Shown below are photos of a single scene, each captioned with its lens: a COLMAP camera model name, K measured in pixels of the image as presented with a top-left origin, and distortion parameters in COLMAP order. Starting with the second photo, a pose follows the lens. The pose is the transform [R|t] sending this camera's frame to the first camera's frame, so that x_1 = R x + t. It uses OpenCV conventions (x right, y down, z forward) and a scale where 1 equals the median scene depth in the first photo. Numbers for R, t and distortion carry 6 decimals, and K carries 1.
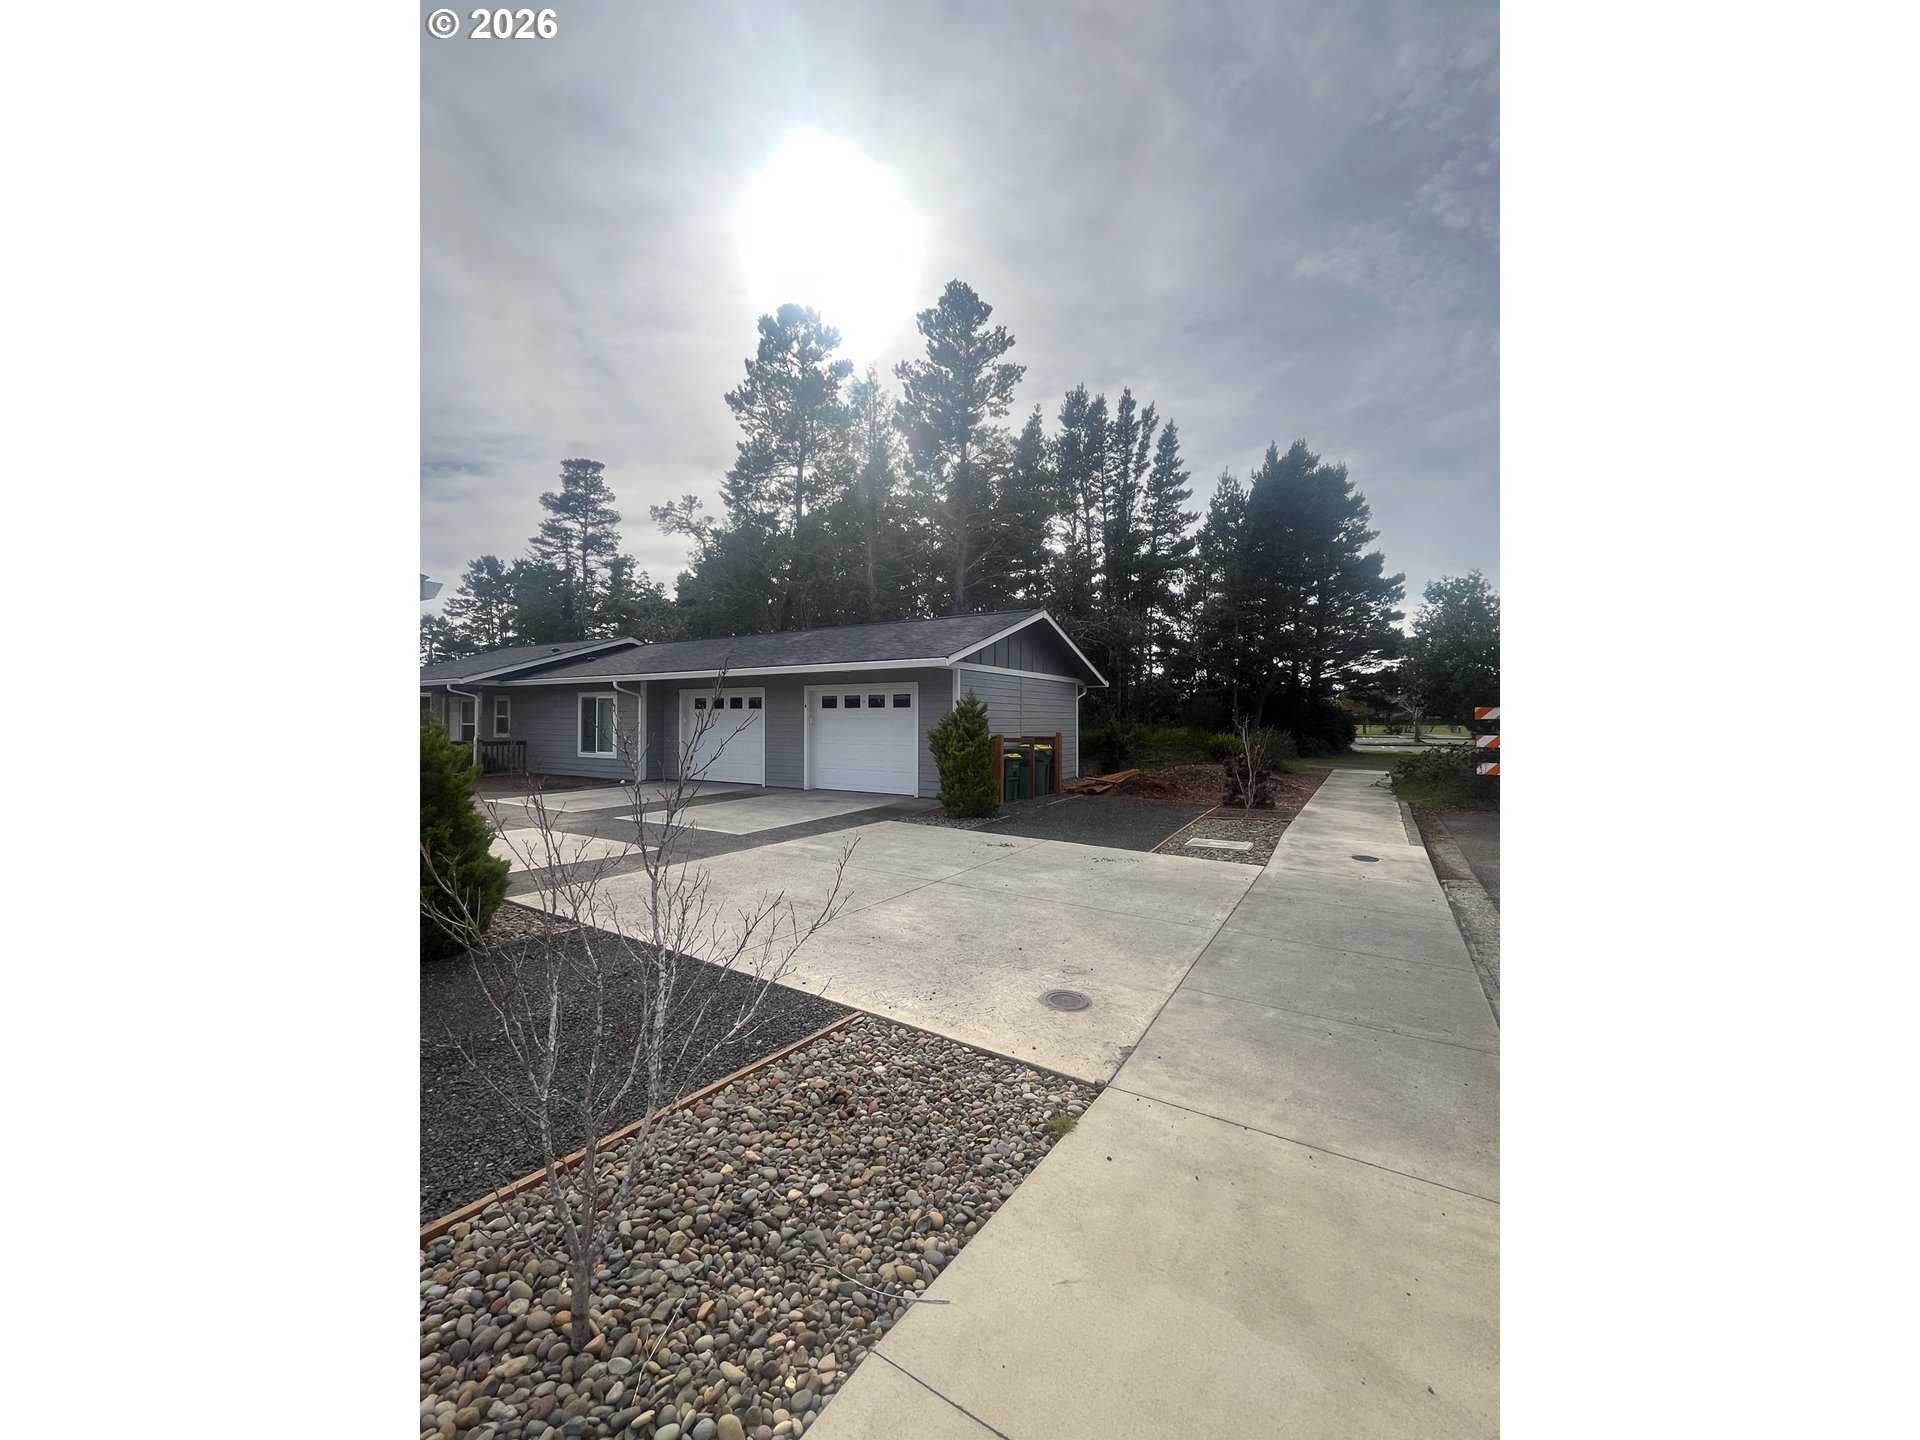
lens RADIAL K [[752.4, 0, 984.0], [0, 752.4, 709.0], [0, 0, 1]] dist [-0.001613, -0.000052]
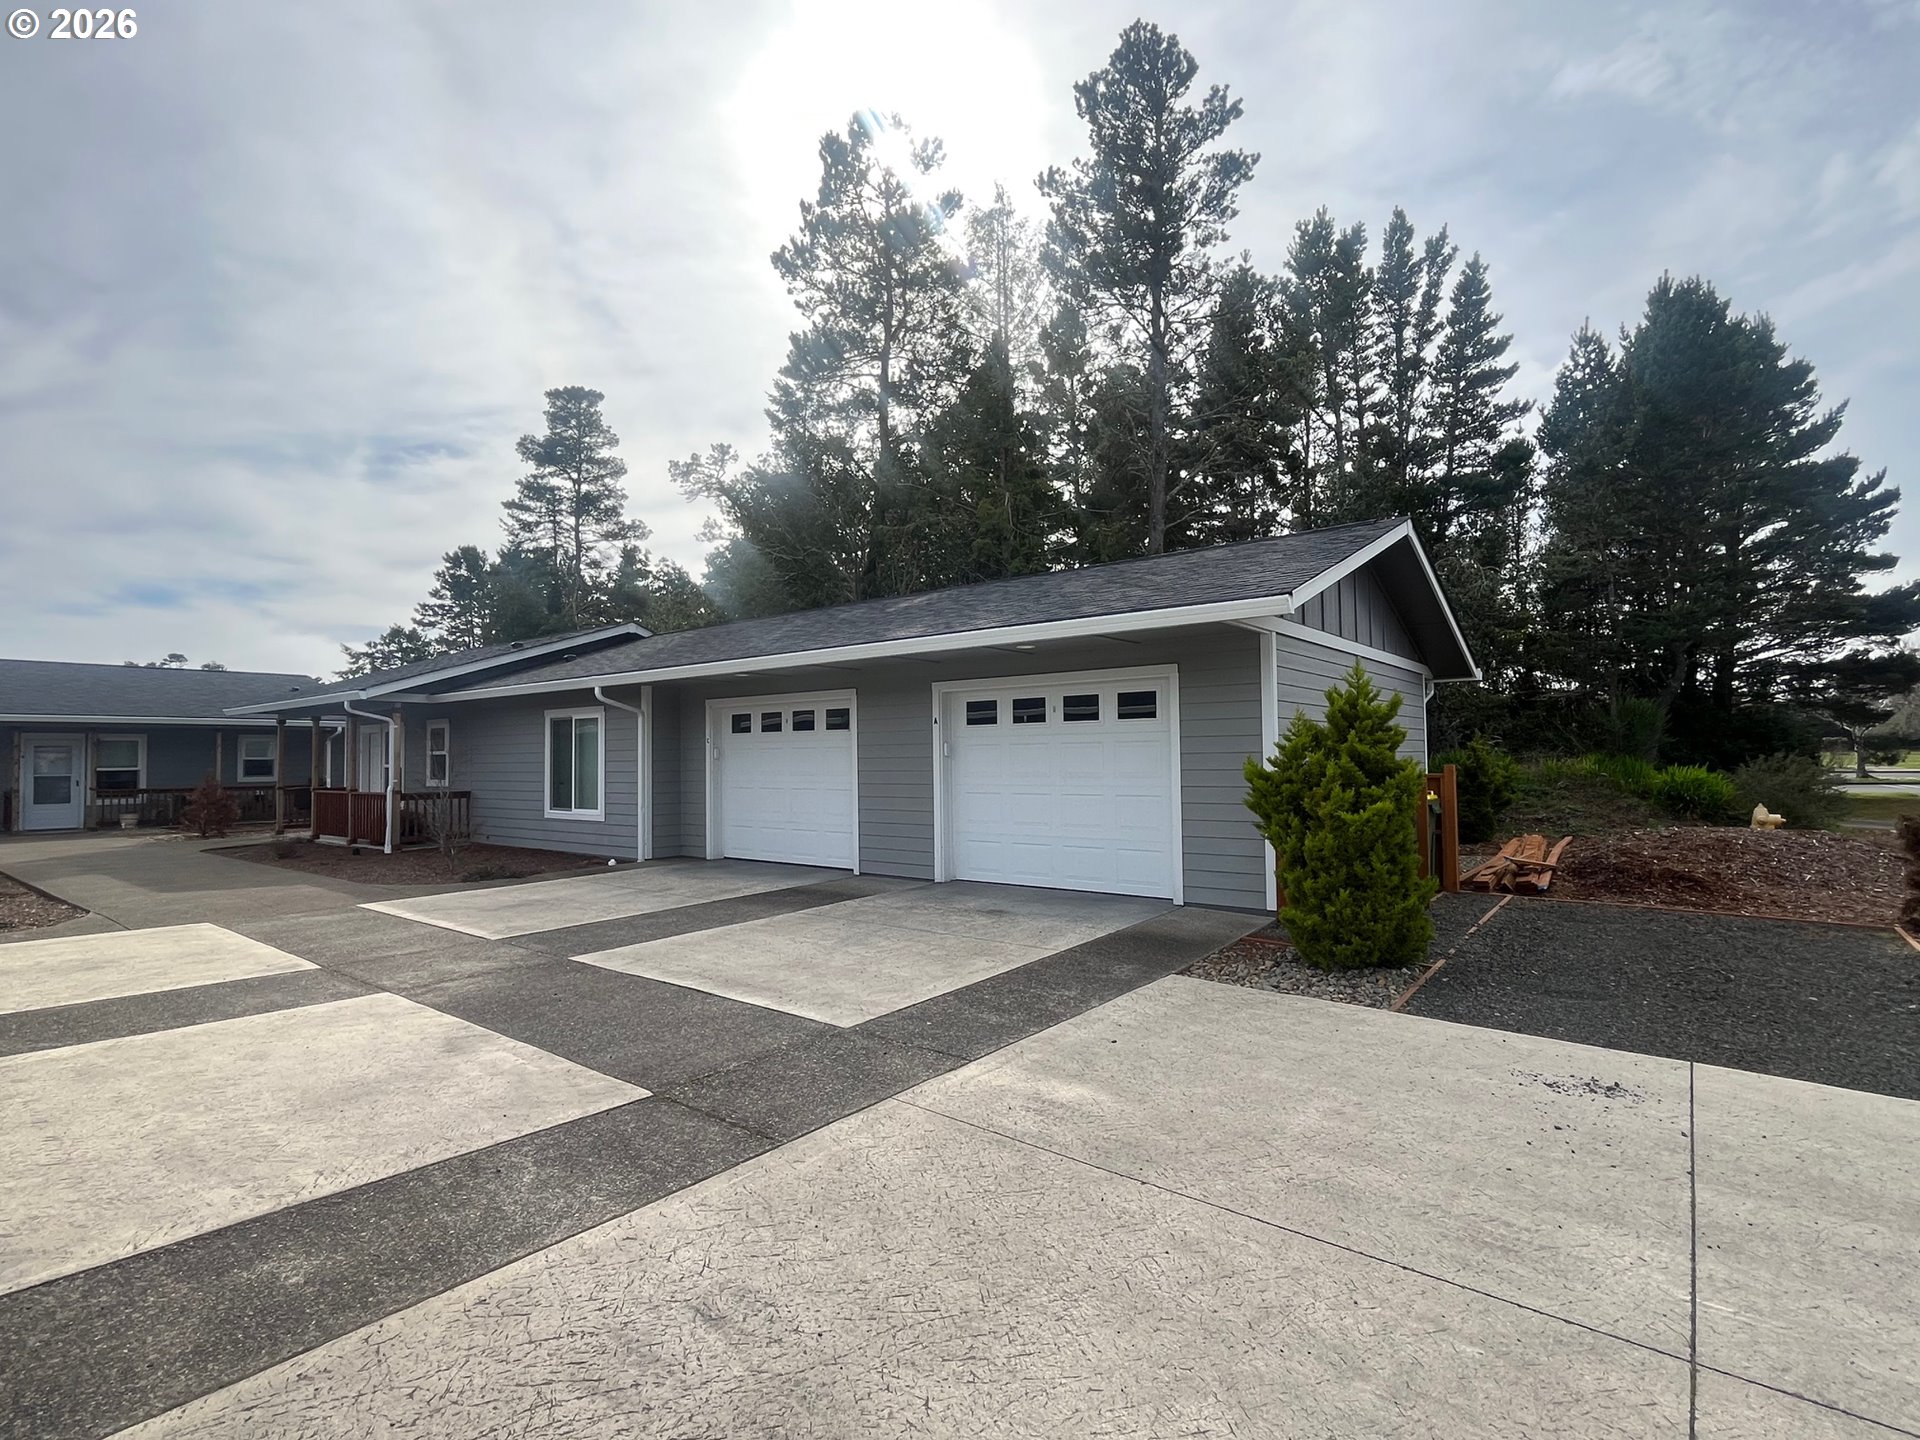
lens RADIAL K [[920.1, 0, 950.0], [0, 920.1, 722.8], [0, 0, 1]] dist [-0.001835, -0.000090]
pose [[0.991099, -0.019219, -0.131732, -0.088573], [0.016053, 0.999557, -0.025054, 0.008390], [0.132155, 0.022716, 0.990969, 0.227528]]
